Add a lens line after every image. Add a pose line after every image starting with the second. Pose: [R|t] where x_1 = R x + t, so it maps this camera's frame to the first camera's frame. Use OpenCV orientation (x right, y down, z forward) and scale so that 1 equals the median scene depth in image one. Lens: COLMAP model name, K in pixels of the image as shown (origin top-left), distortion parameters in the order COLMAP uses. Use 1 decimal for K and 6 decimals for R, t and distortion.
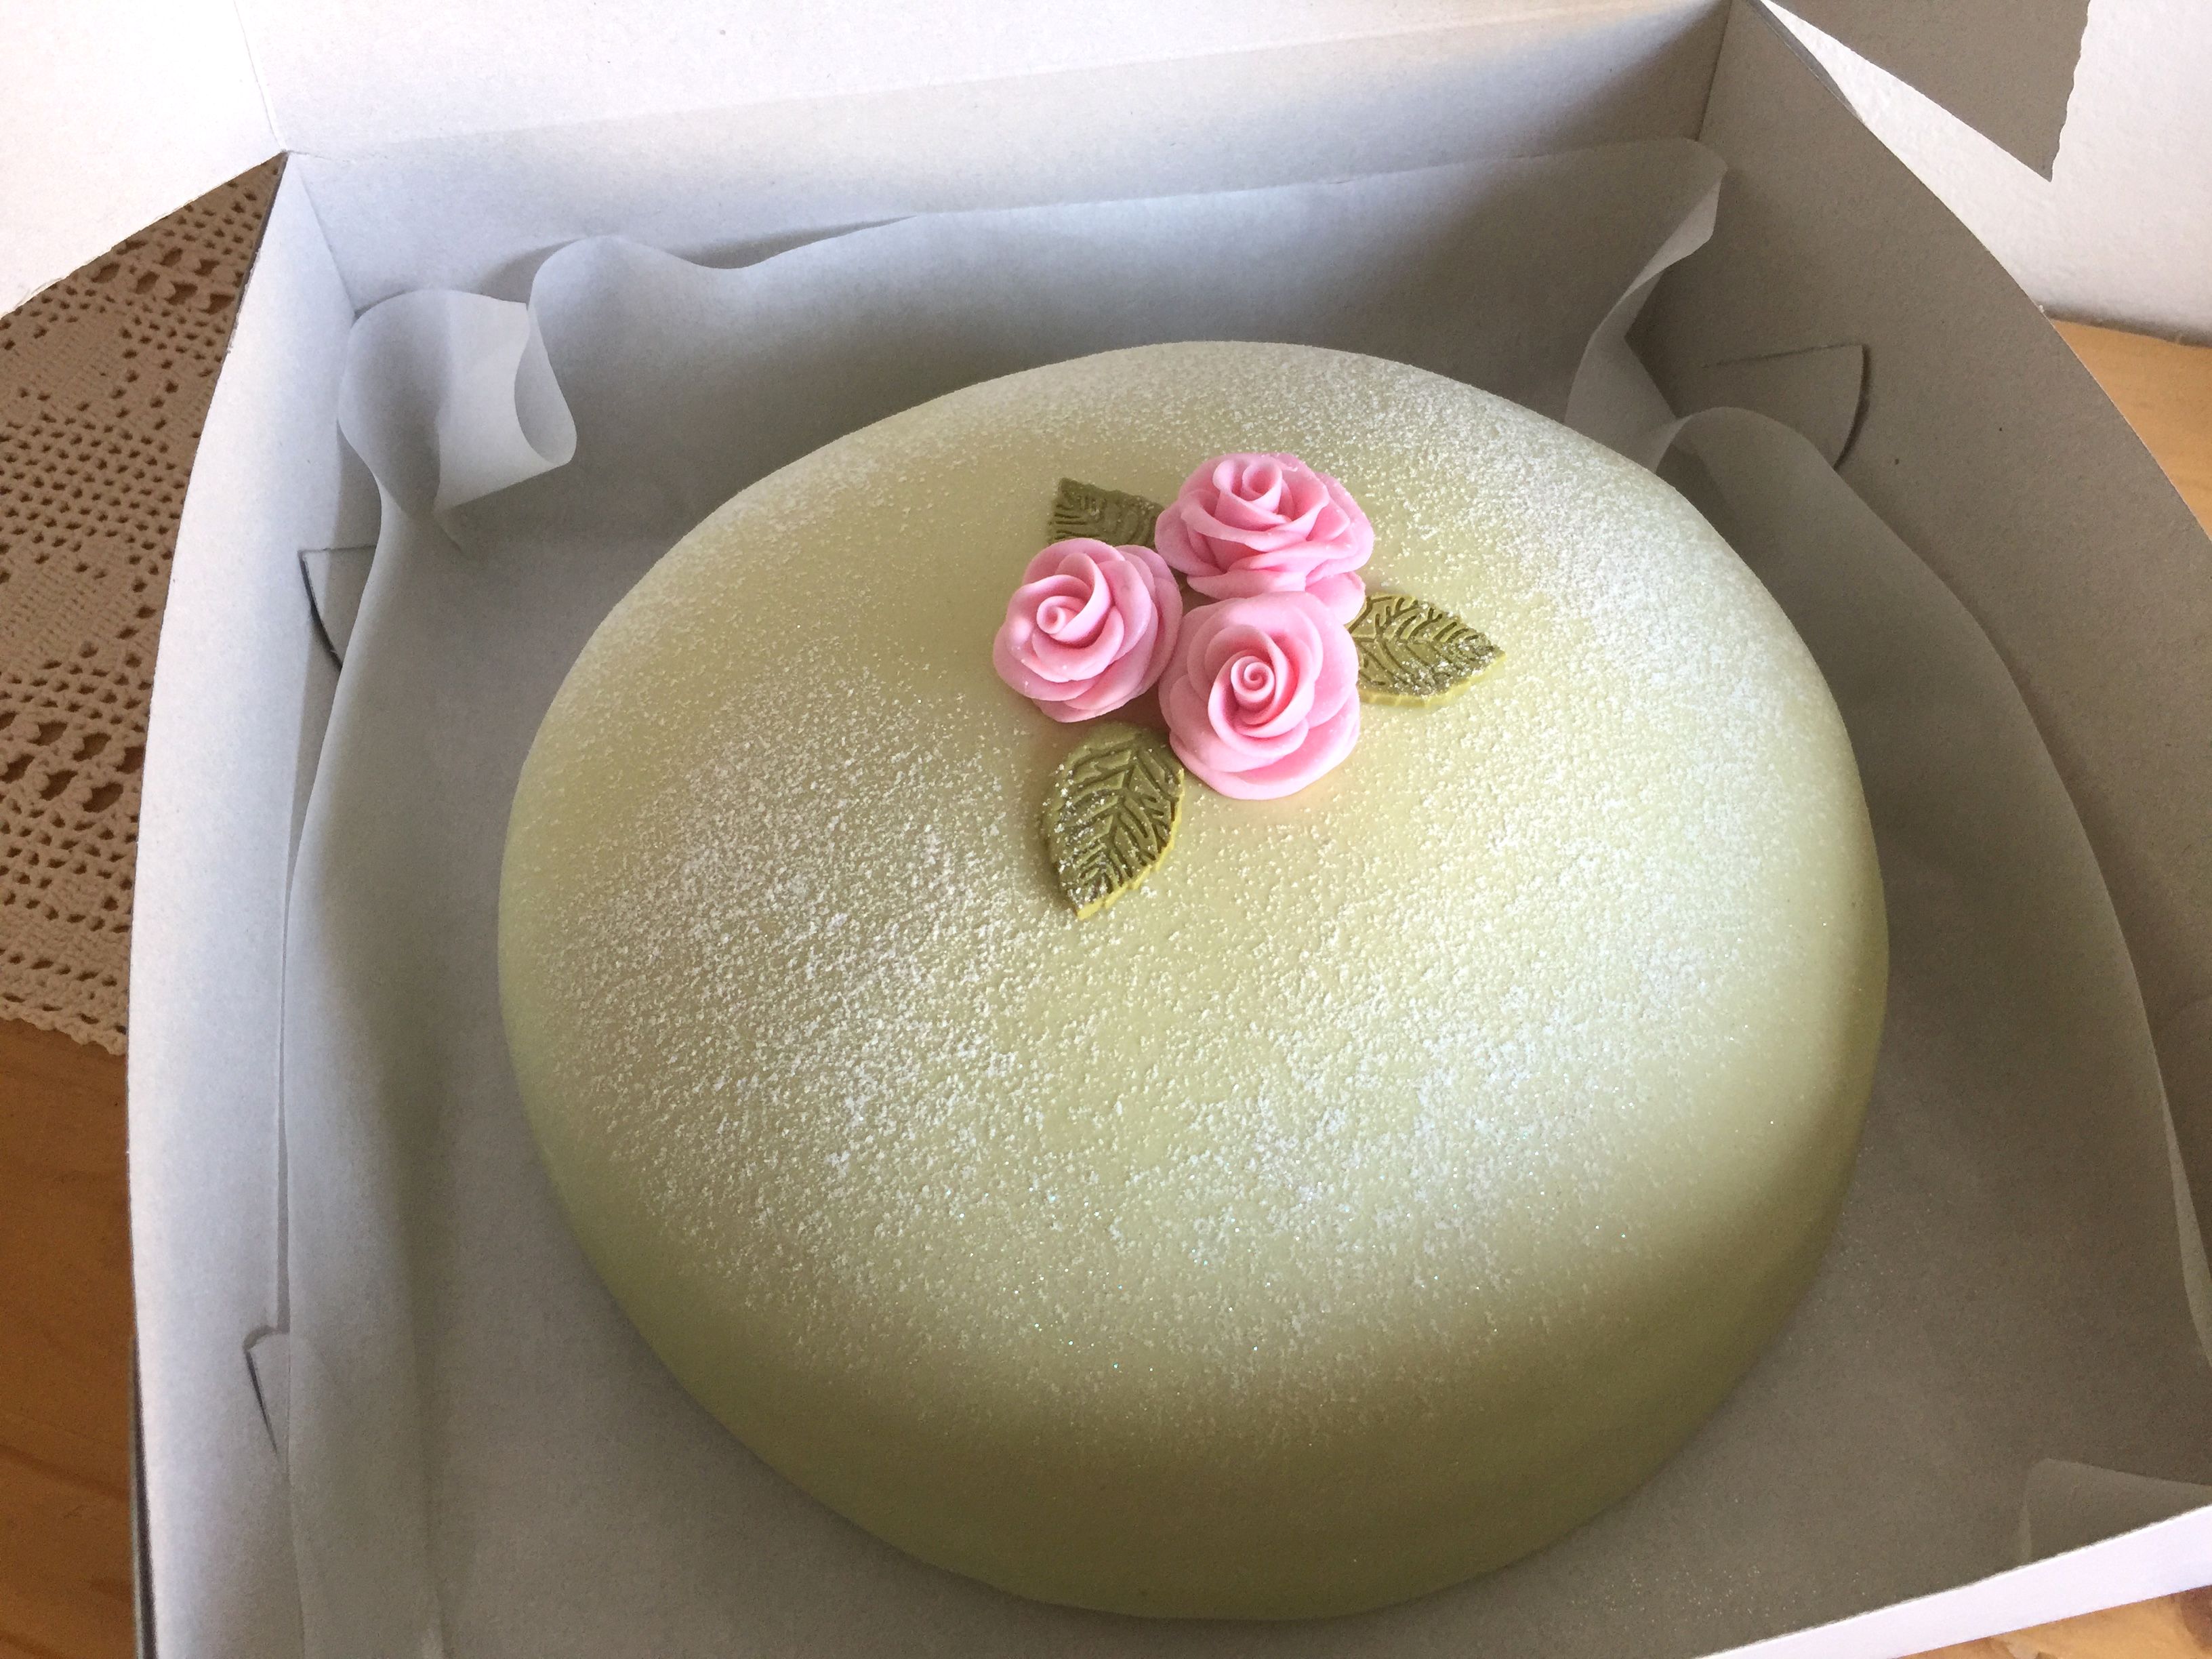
lens RADIAL K [[1929.8, 0, 1109.0], [0, 1929.8, 826.4], [0, 0, 1]] dist [0.081172, -0.137303]
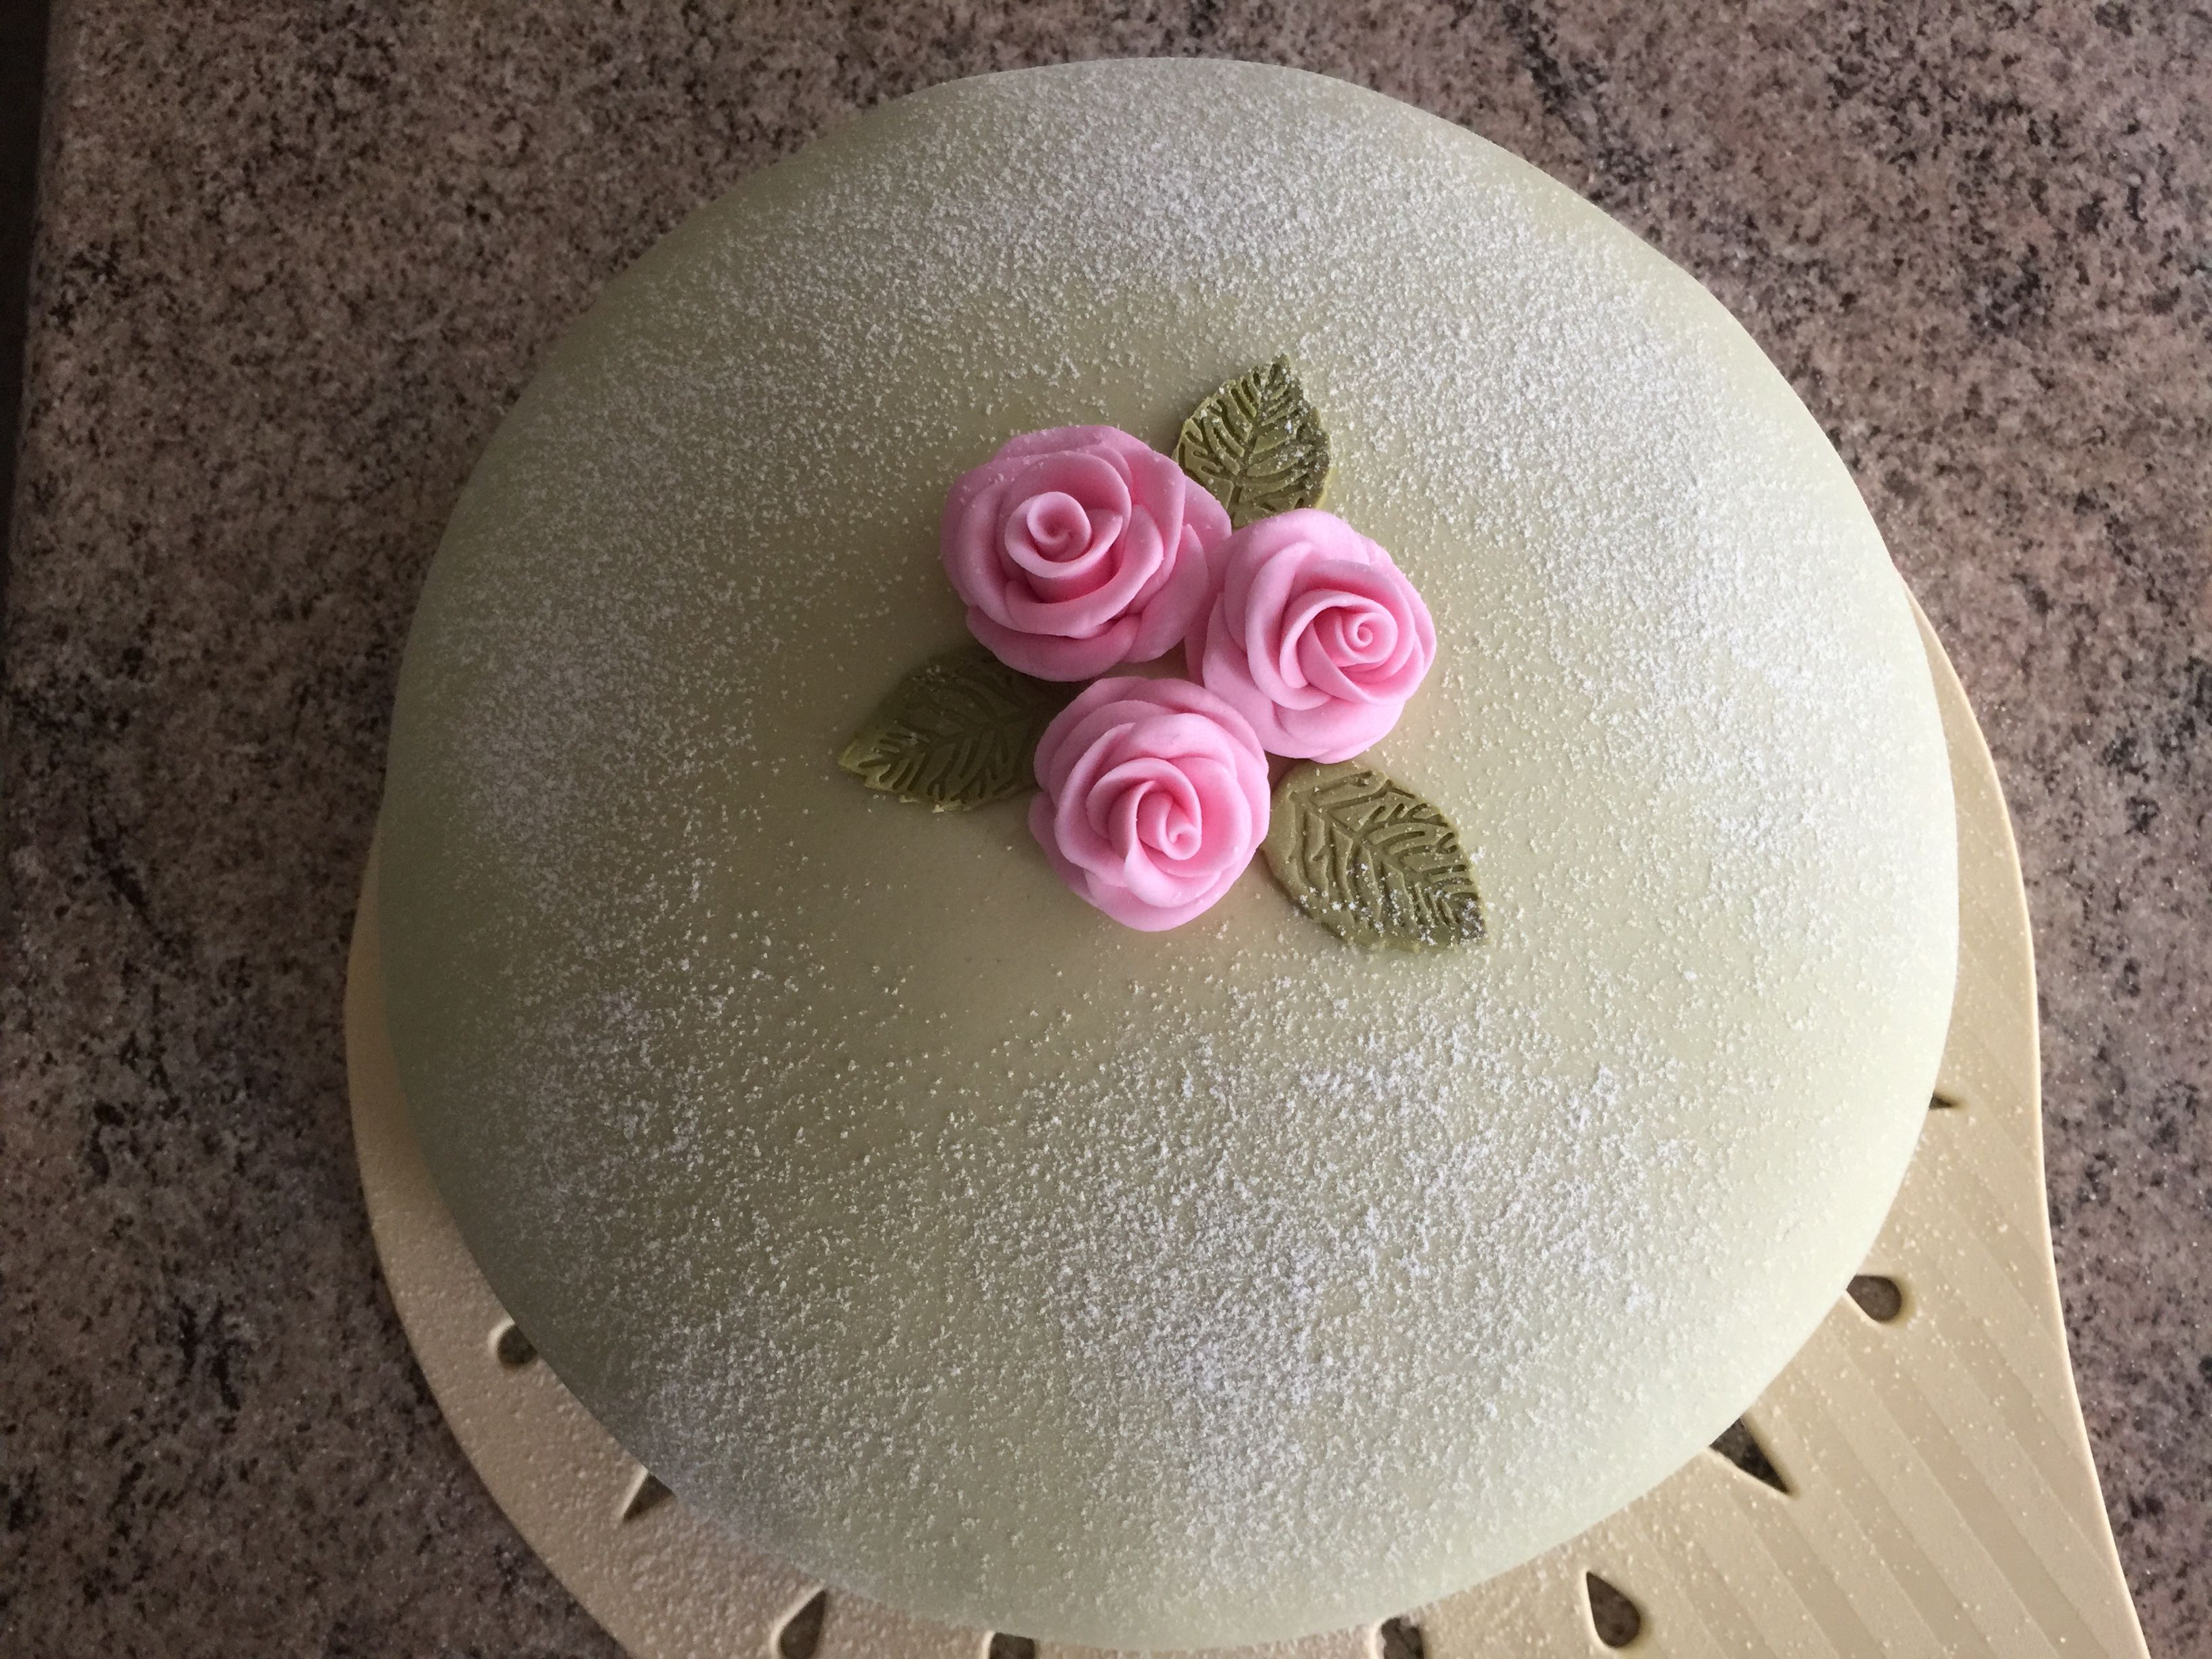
lens RADIAL K [[1929.8, 0, 1106.1], [0, 1929.8, 833.9], [0, 0, 1]] dist [0.081172, -0.137303]
pose [[0.310673, -0.925457, 0.216824, -0.202078], [0.801882, 0.377661, 0.462986, -0.485518], [-0.510360, 0.030030, 0.859437, 0.345304]]
